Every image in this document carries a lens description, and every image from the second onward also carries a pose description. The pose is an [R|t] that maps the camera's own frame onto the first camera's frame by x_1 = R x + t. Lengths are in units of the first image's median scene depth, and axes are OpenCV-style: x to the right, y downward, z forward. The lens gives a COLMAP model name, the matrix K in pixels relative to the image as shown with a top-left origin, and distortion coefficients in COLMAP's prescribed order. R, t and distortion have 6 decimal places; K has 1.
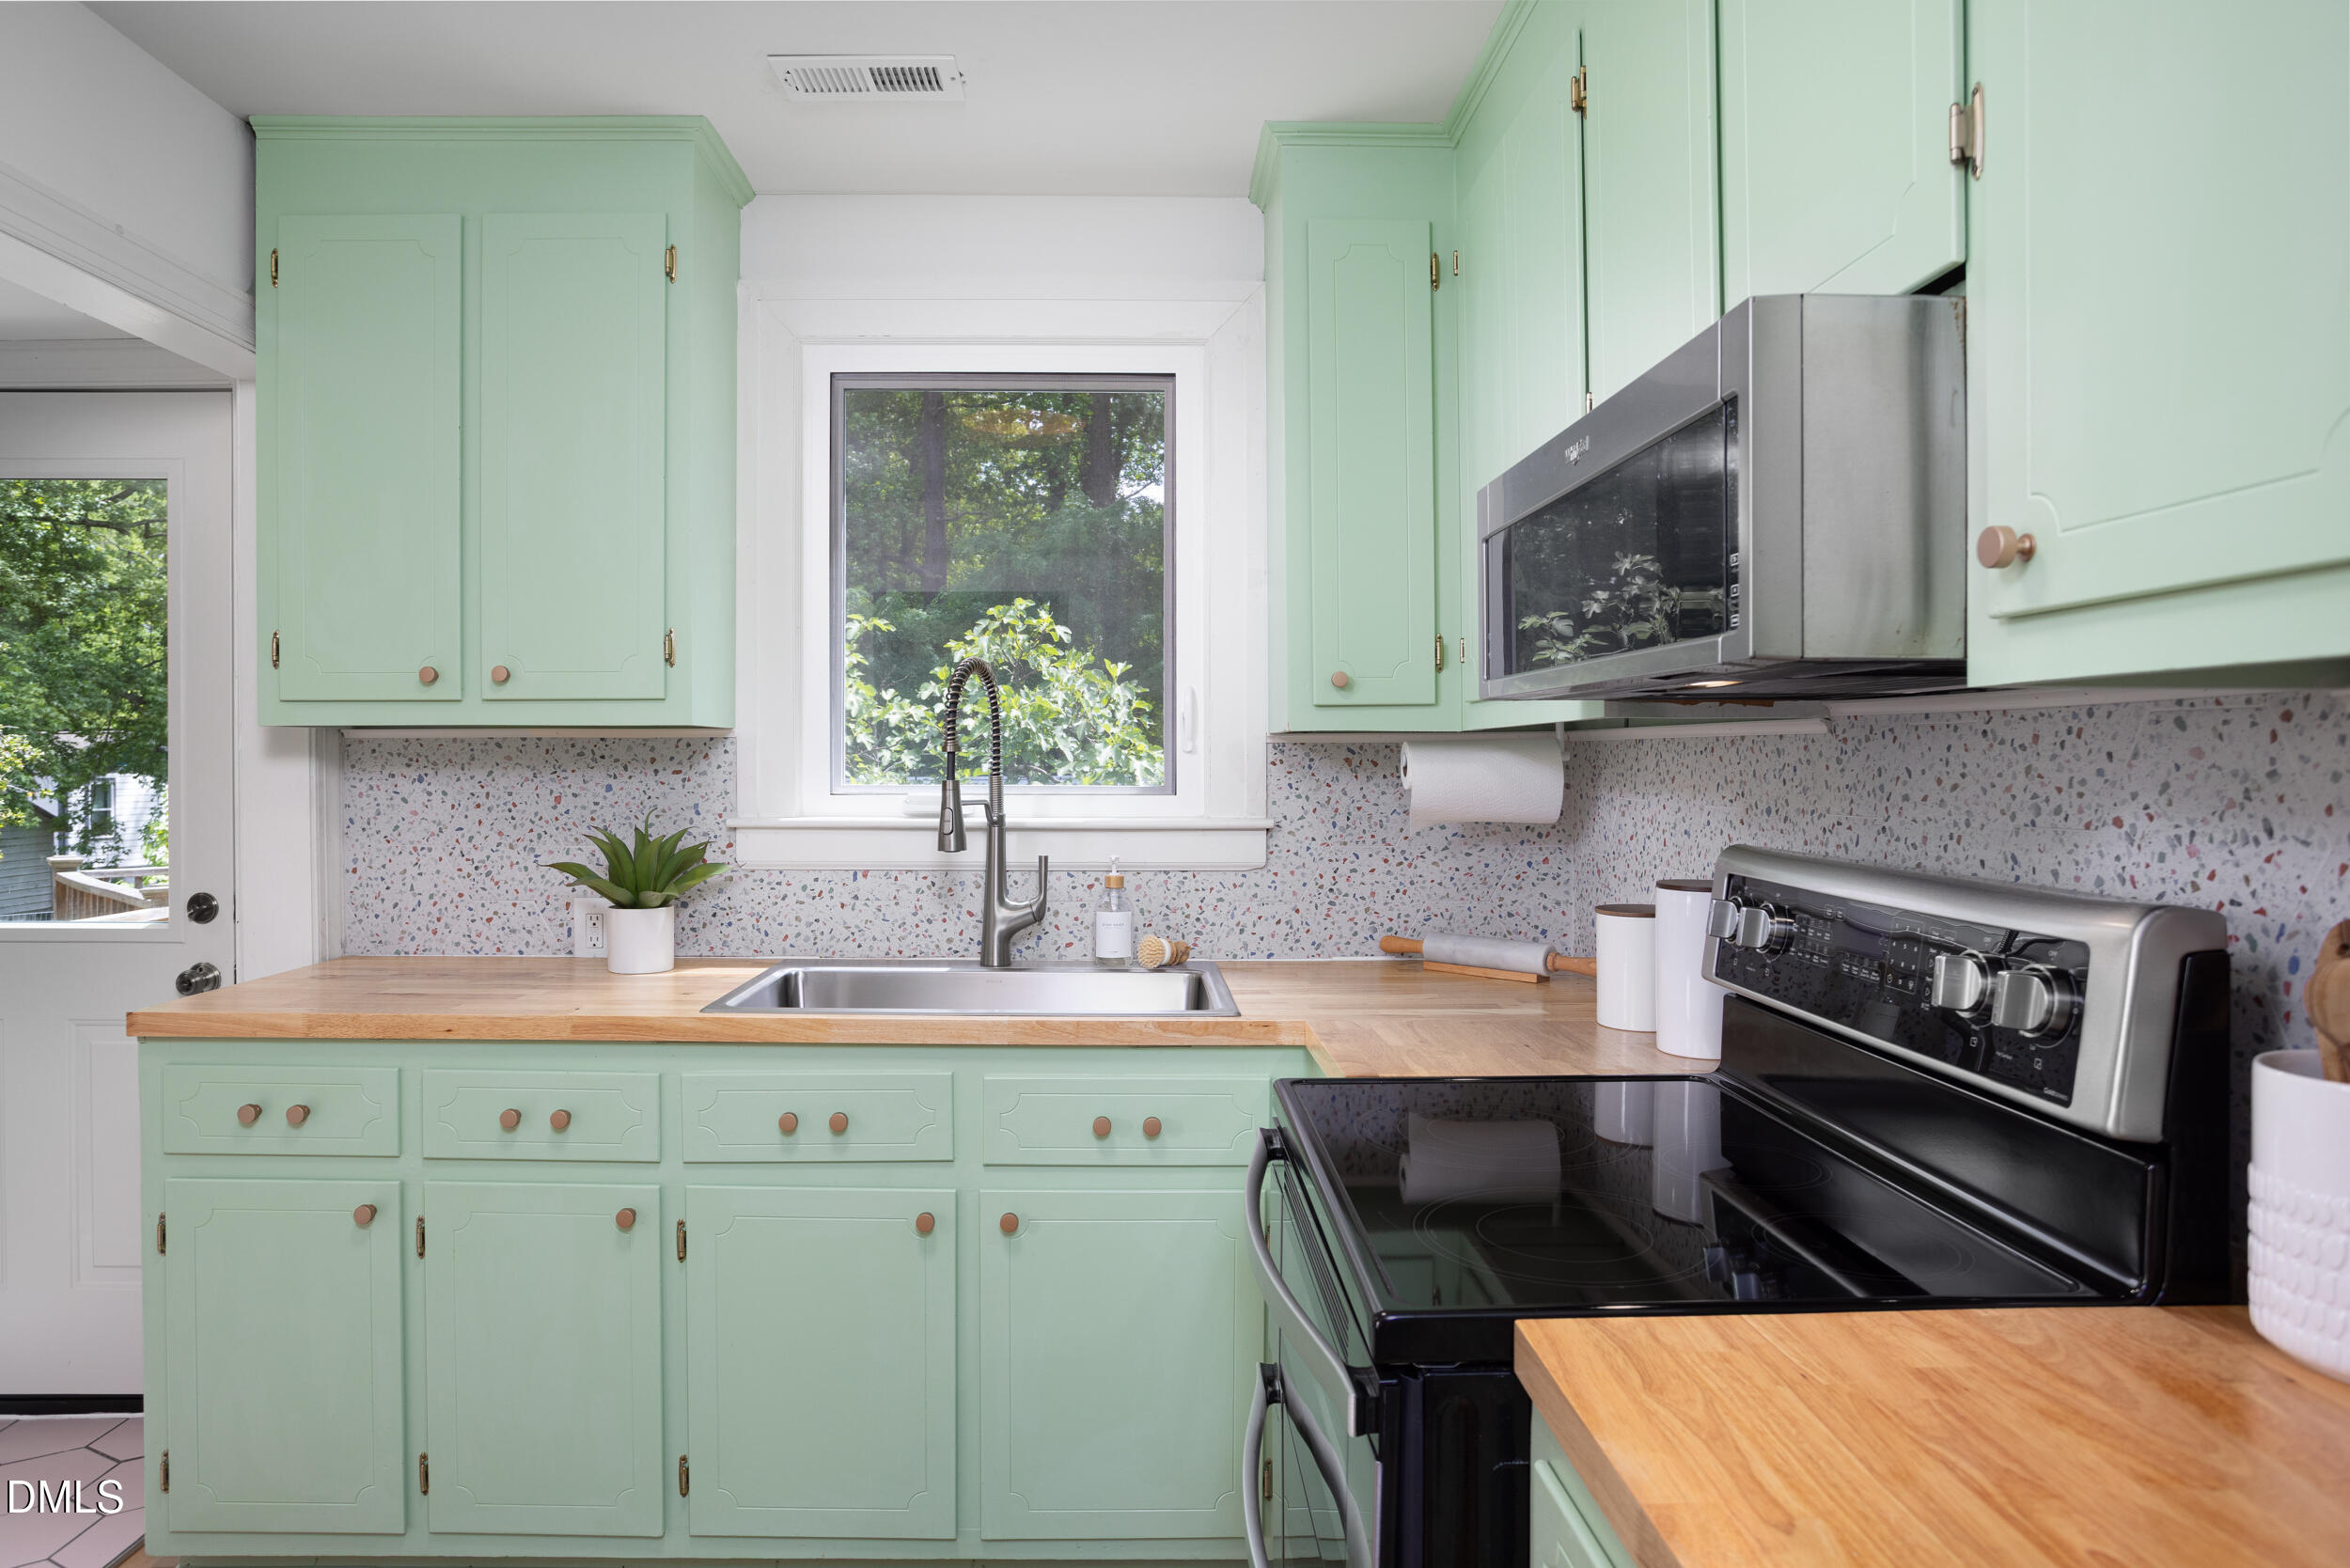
lens RADIAL K [[1485.8, 0, 1167.9], [0, 1485.8, 779.1], [0, 0, 1]] dist [-0.010835, -0.000642]
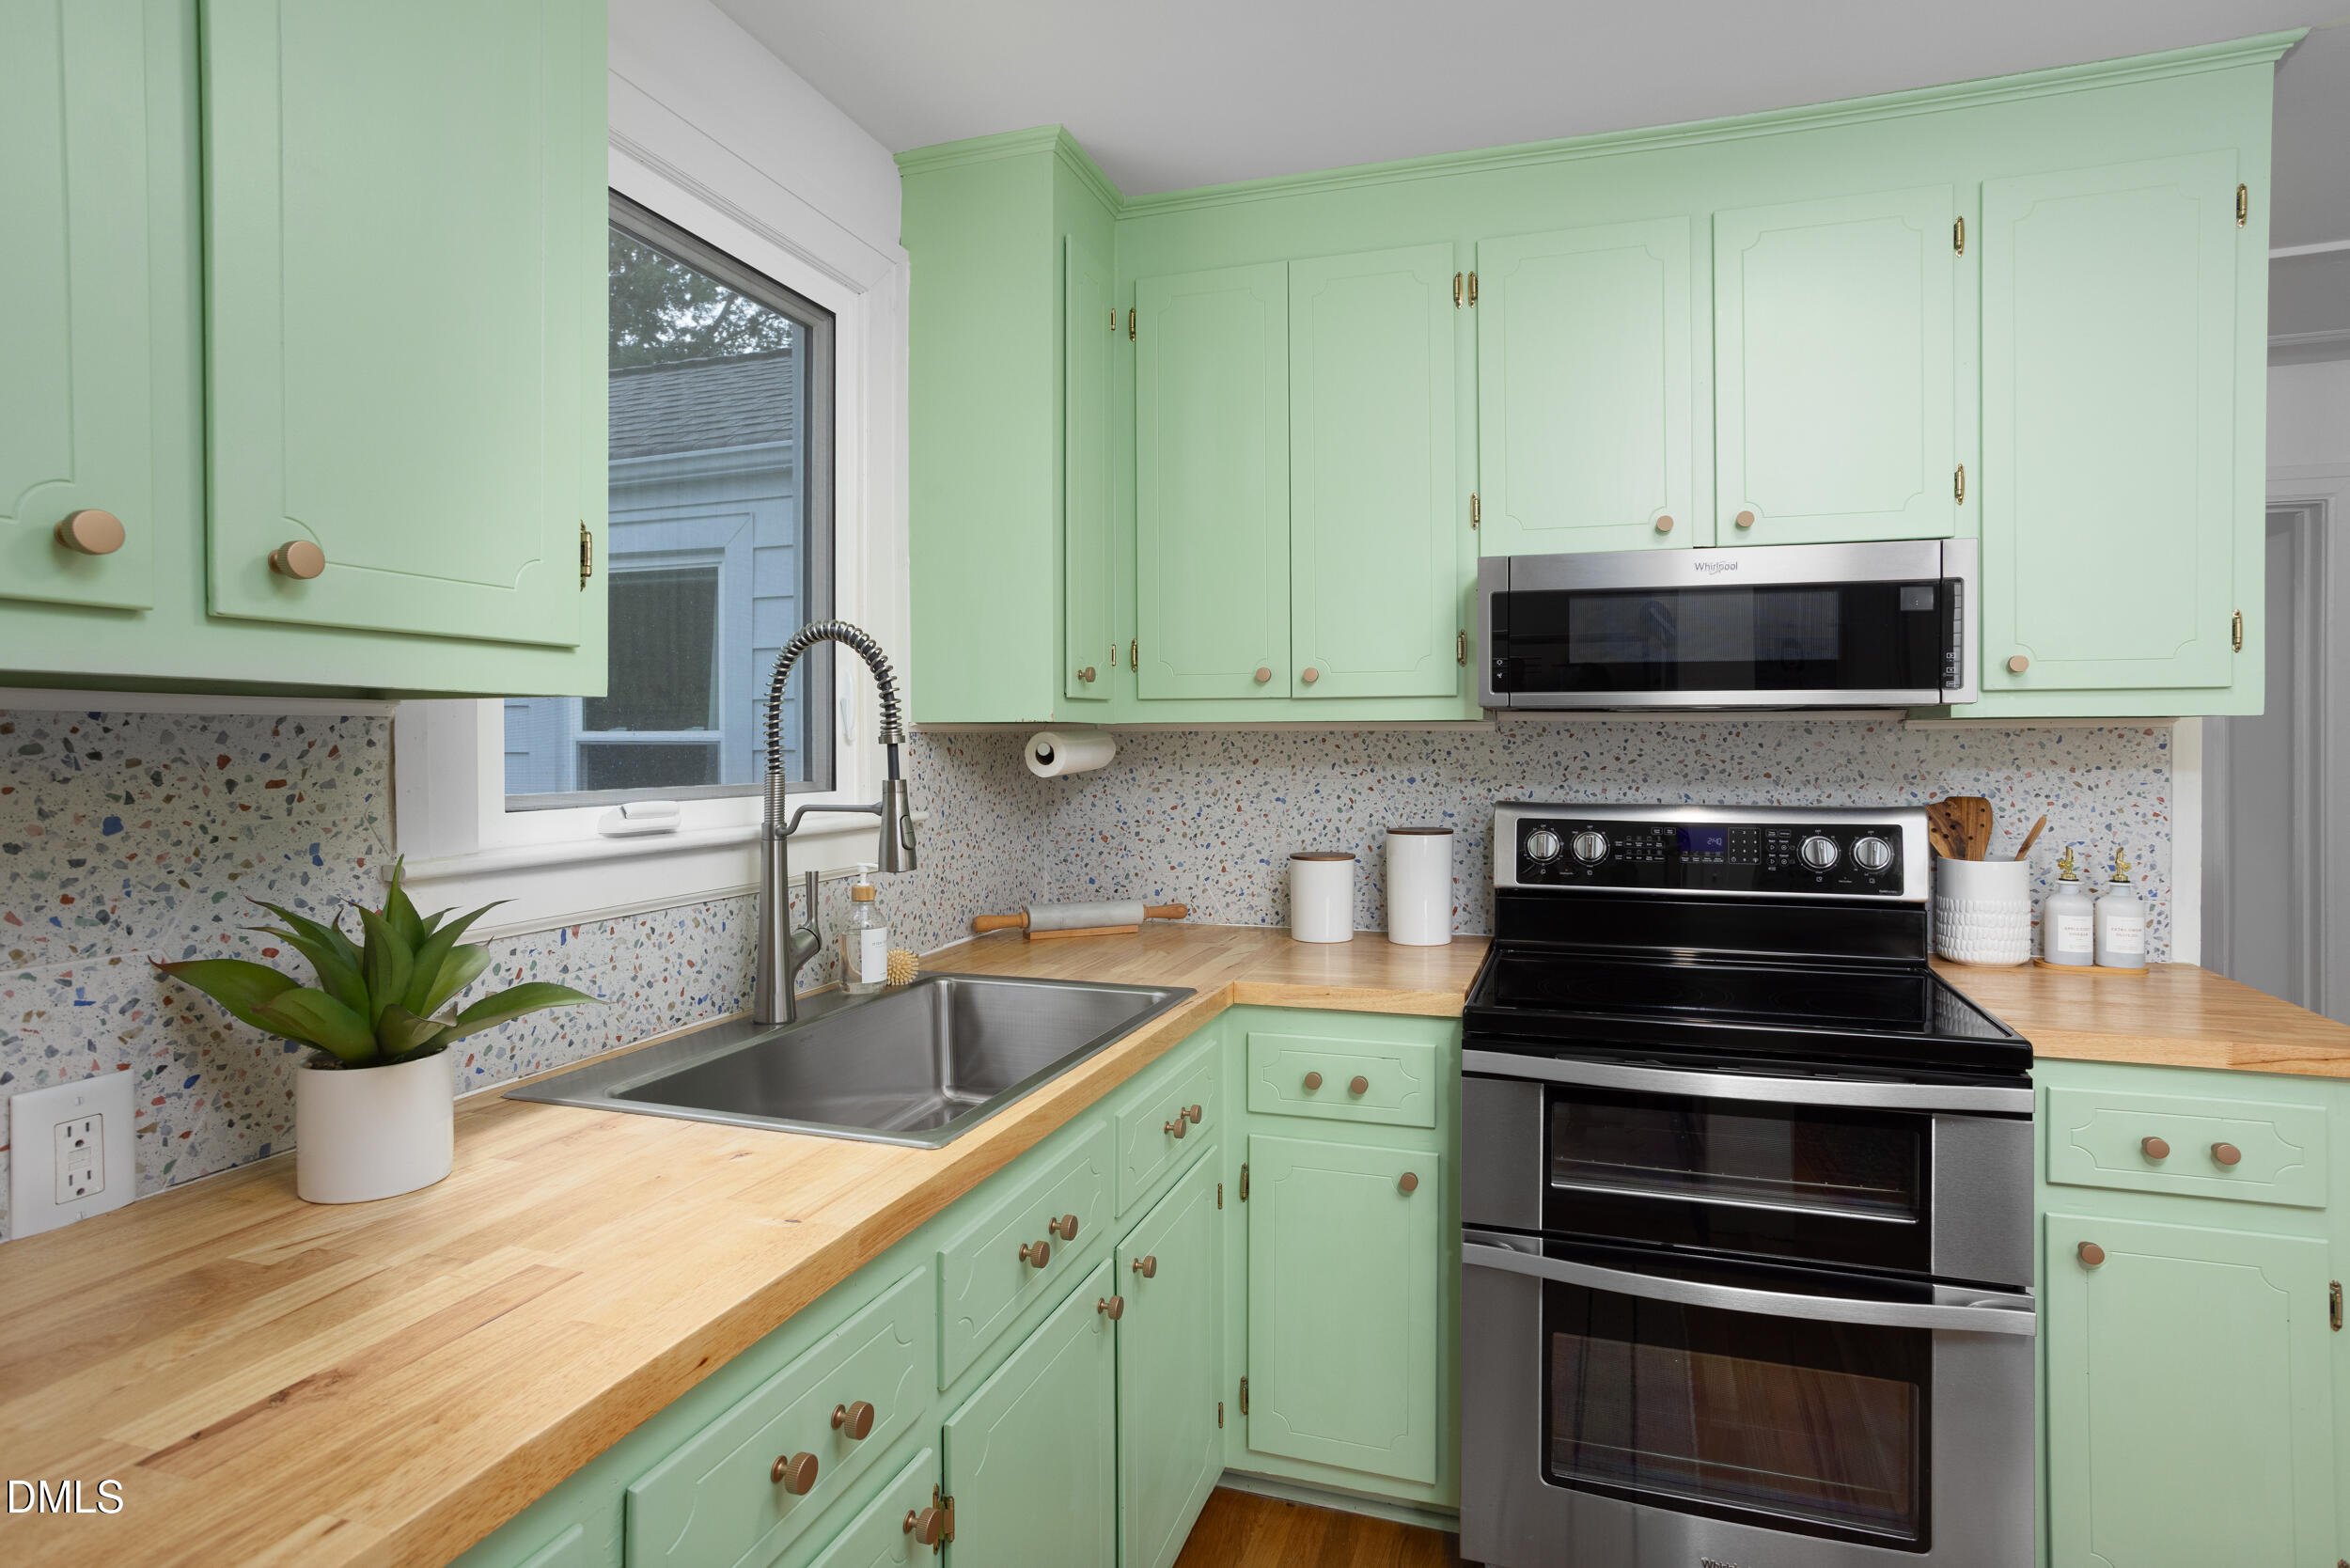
lens RADIAL K [[1212.4, 0, 1165.2], [0, 1212.4, 741.1], [0, 0, 1]] dist [-0.016049, 0.002149]
pose [[0.326019, -0.000255, 0.945363, -0.652121], [0.015812, 0.999862, -0.005184, -0.013023], [-0.945231, 0.016638, 0.325978, 0.613146]]
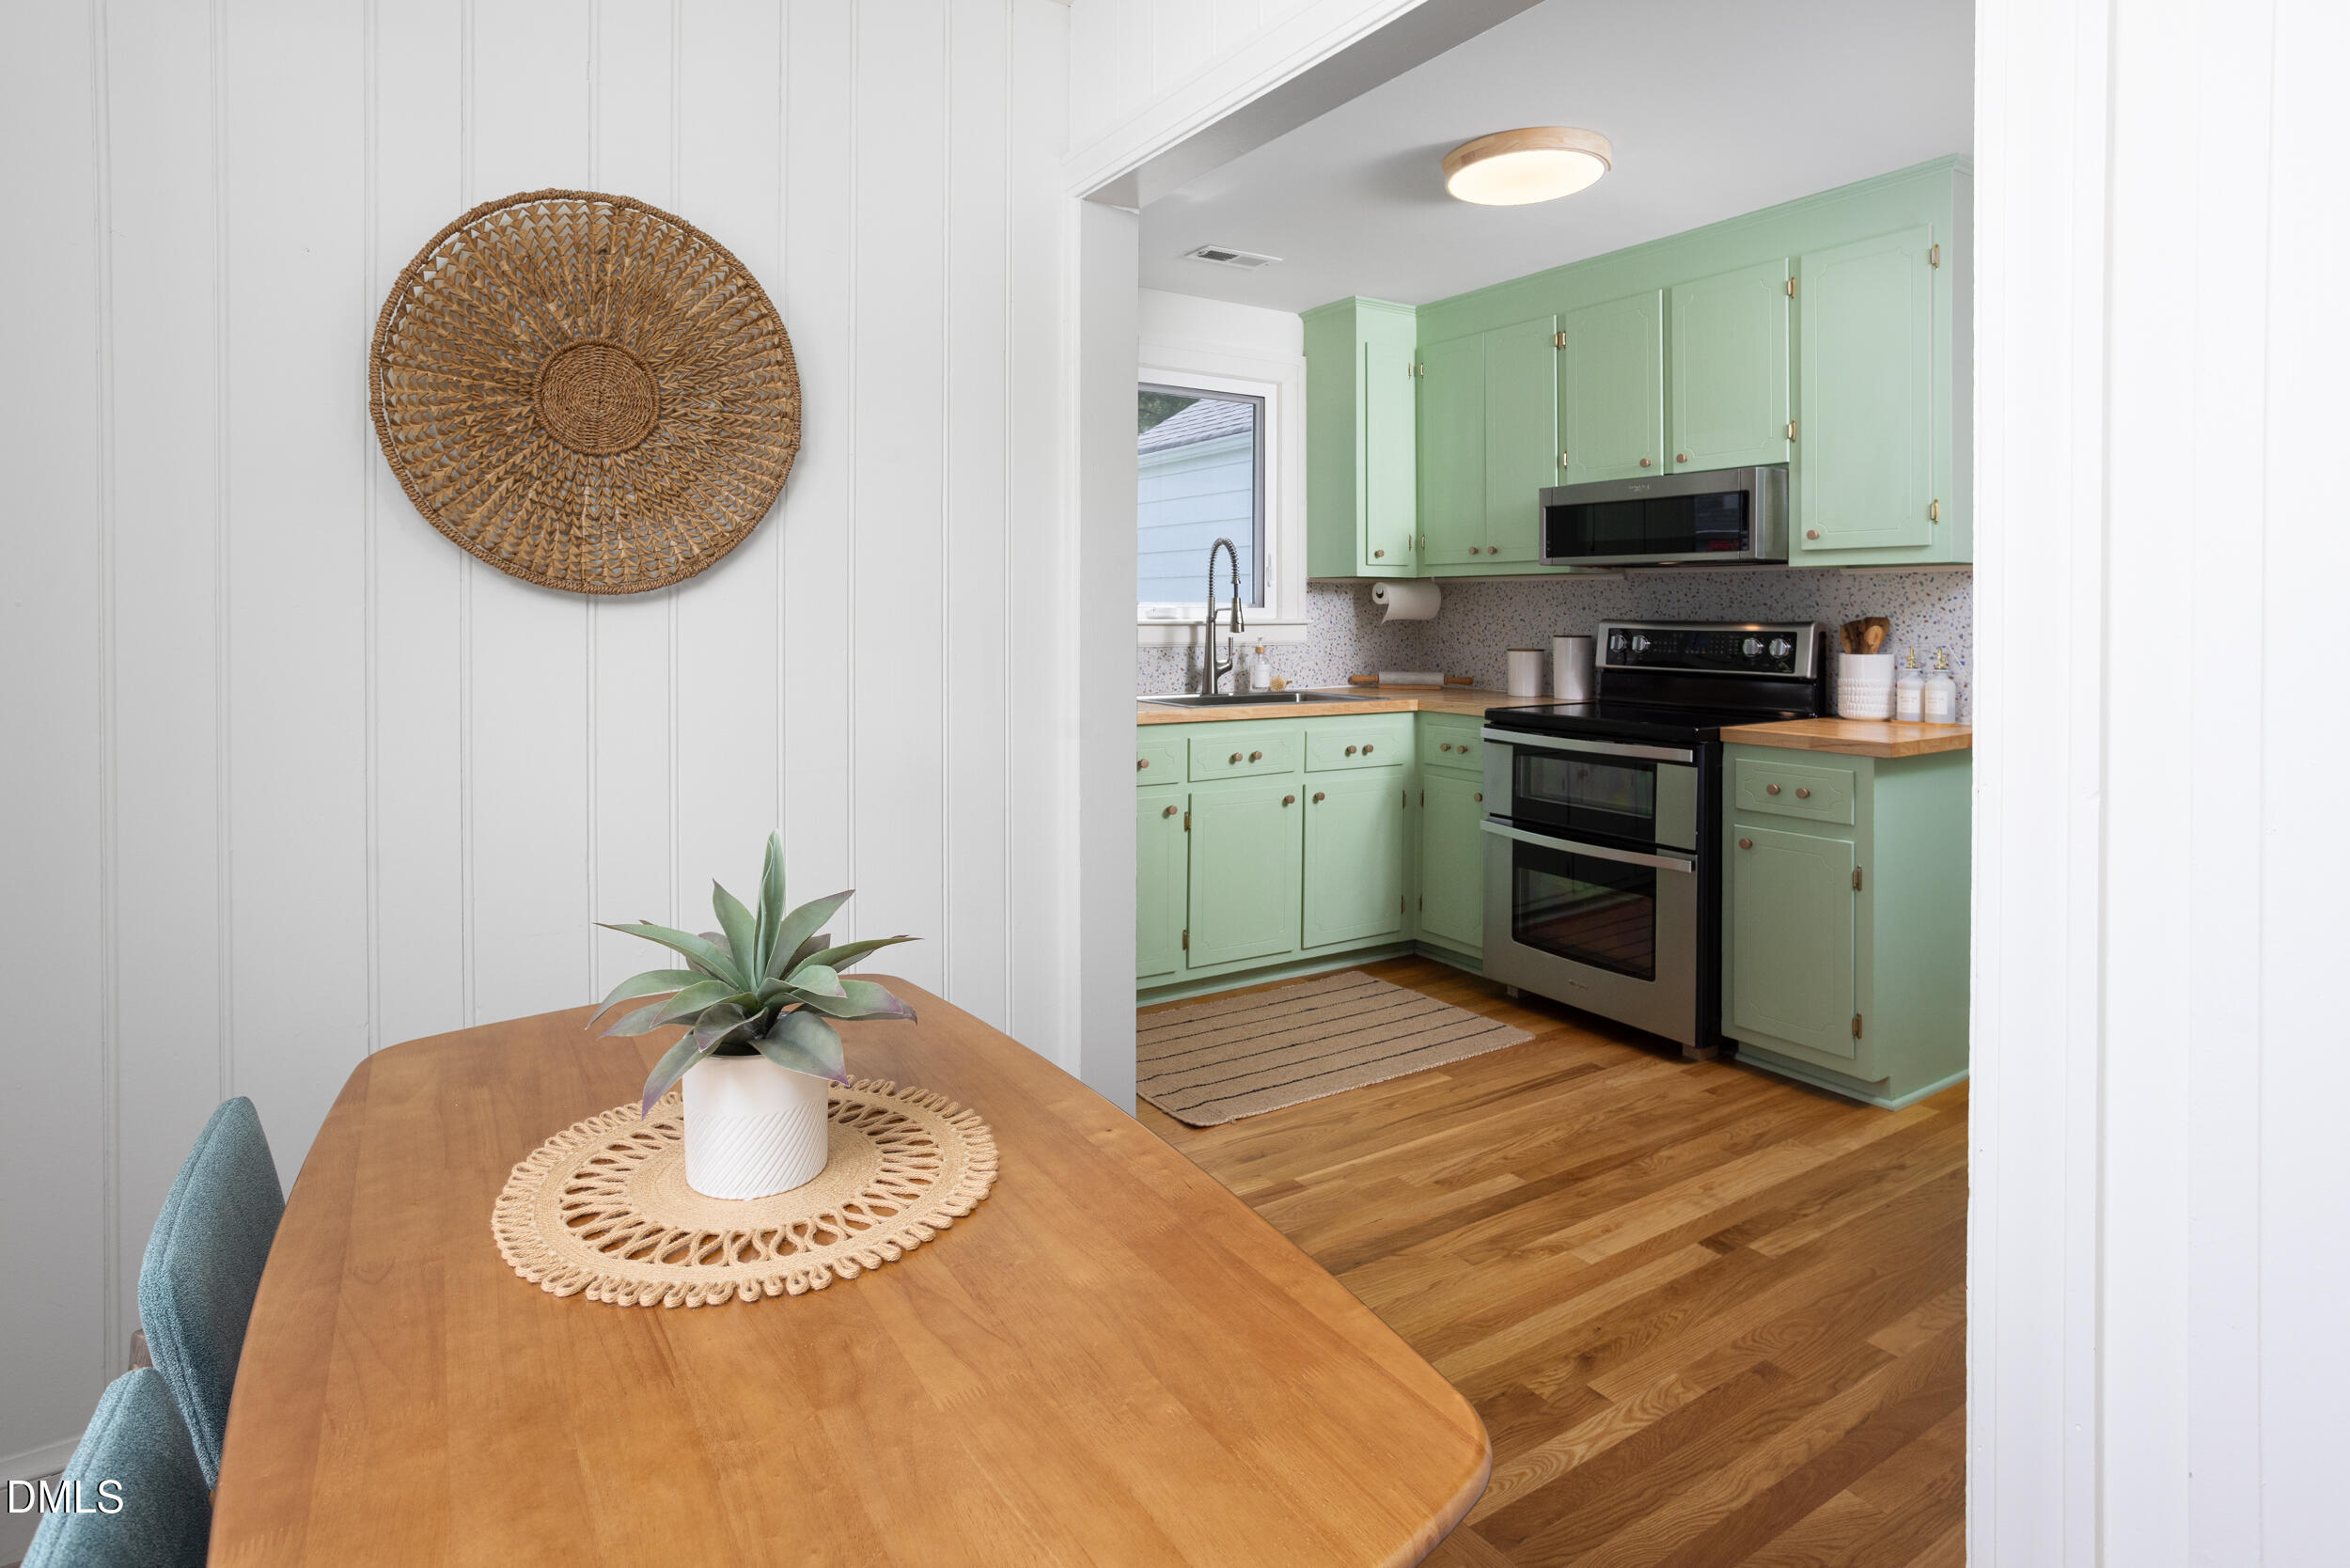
lens RADIAL K [[1212.4, 0, 1172.3], [0, 1212.4, 601.1], [0, 0, 1]] dist [-0.016049, 0.002149]
pose [[0.845375, 0.005748, 0.534142, -1.036475], [0.005310, 0.999802, -0.019163, 0.034080], [-0.534146, 0.019036, 0.845178, -0.343181]]
